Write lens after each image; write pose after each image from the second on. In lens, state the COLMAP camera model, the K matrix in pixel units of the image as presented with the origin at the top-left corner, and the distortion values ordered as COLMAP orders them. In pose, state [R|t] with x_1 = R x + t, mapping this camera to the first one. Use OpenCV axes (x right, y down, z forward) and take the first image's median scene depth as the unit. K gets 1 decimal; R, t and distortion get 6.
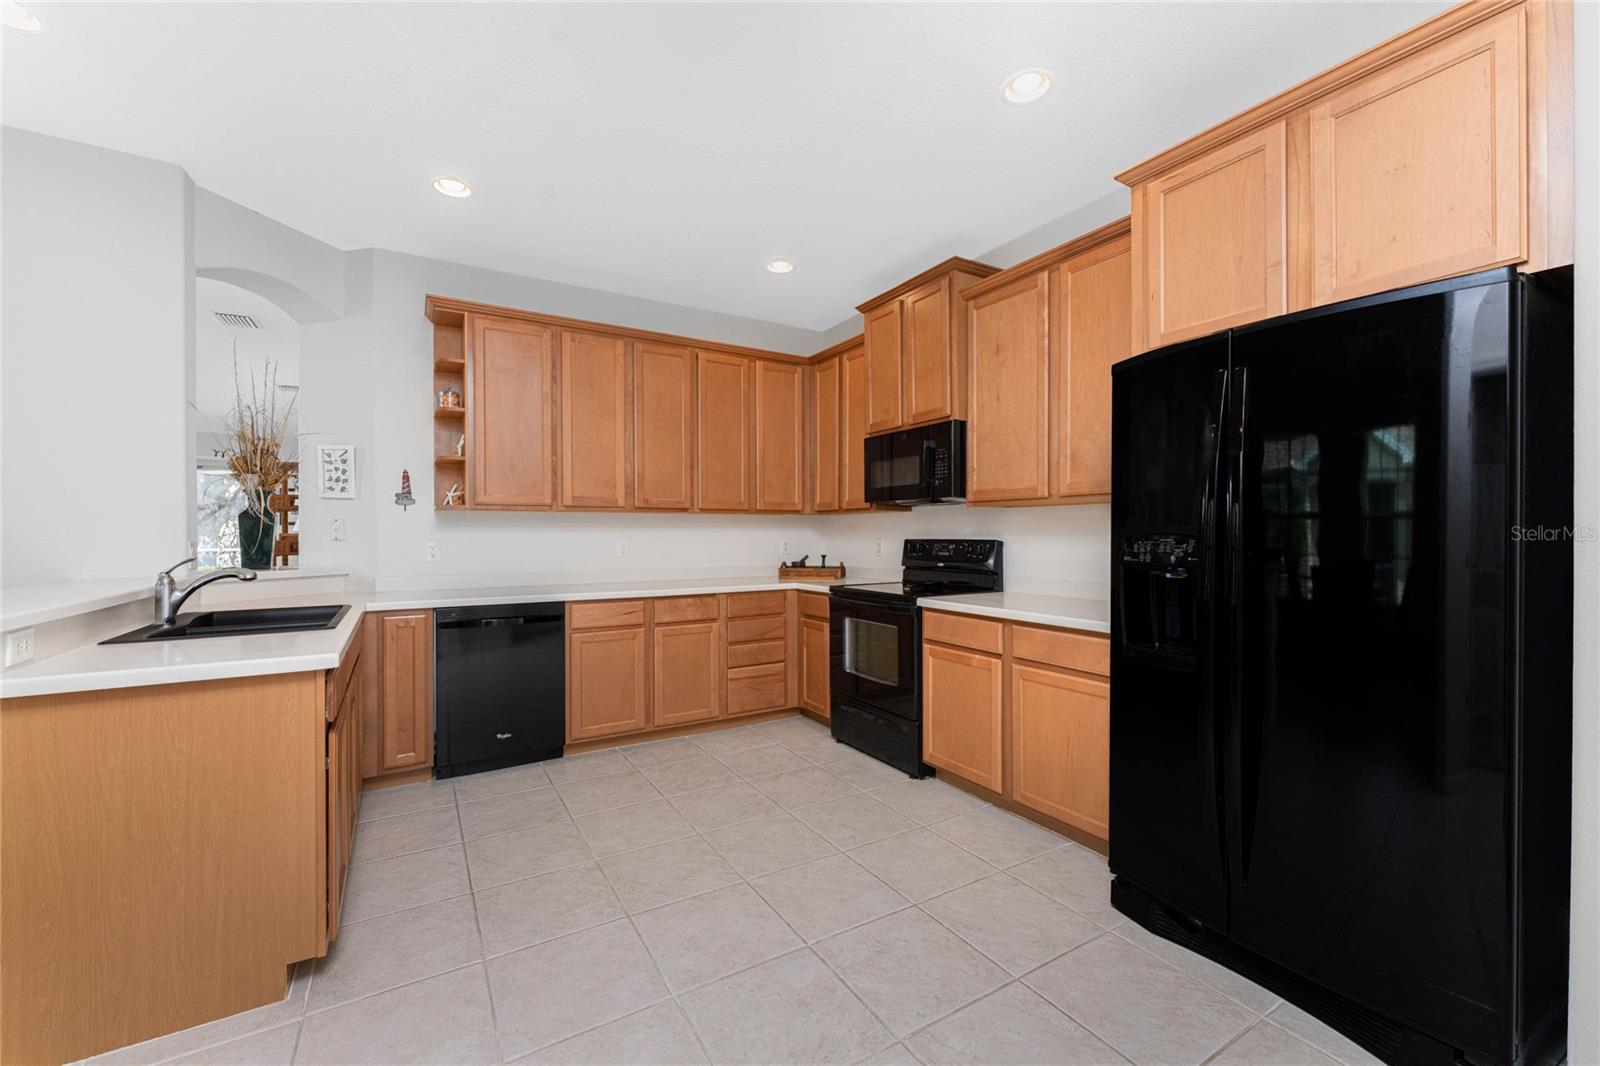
lens RADIAL K [[646.1, 0, 798.8], [0, 646.1, 522.8], [0, 0, 1]] dist [-0.000078, -0.000833]
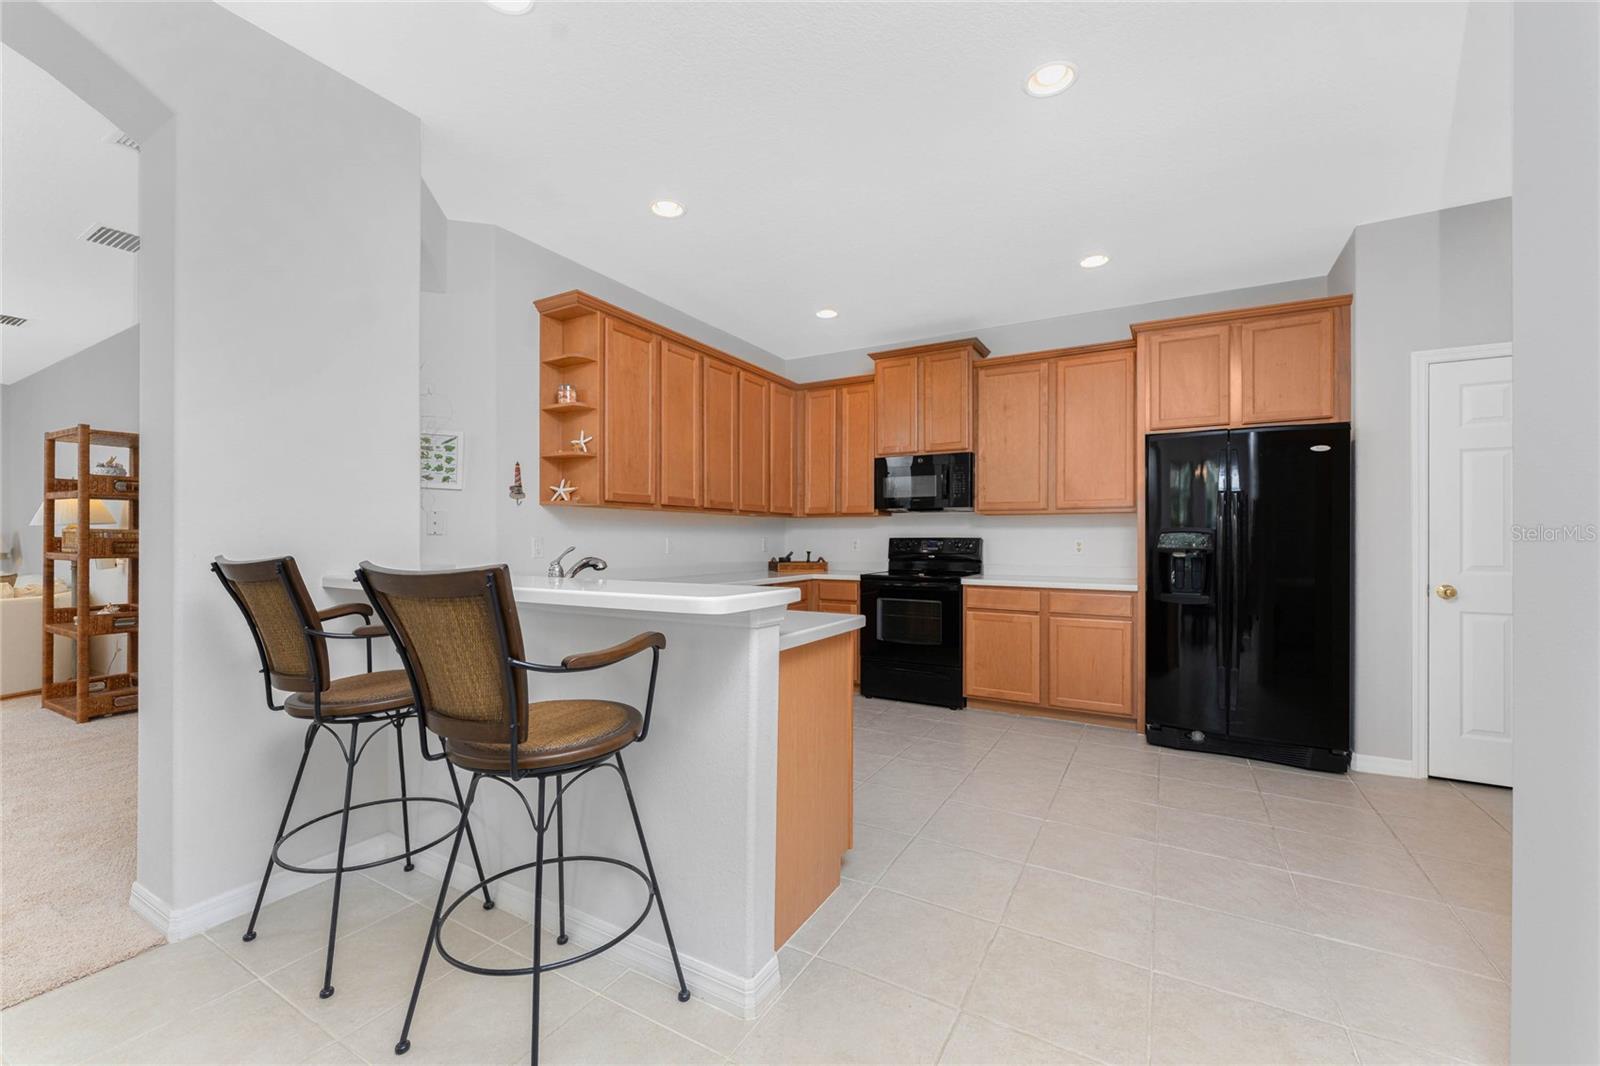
lens RADIAL K [[646.1, 0, 807.6], [0, 646.1, 525.2], [0, 0, 1]] dist [-0.000078, -0.000833]
pose [[0.868284, 0.014342, 0.495861, -0.701352], [-0.012227, 0.999897, -0.007509, 0.013228], [-0.495917, 0.000457, 0.868370, -0.042672]]
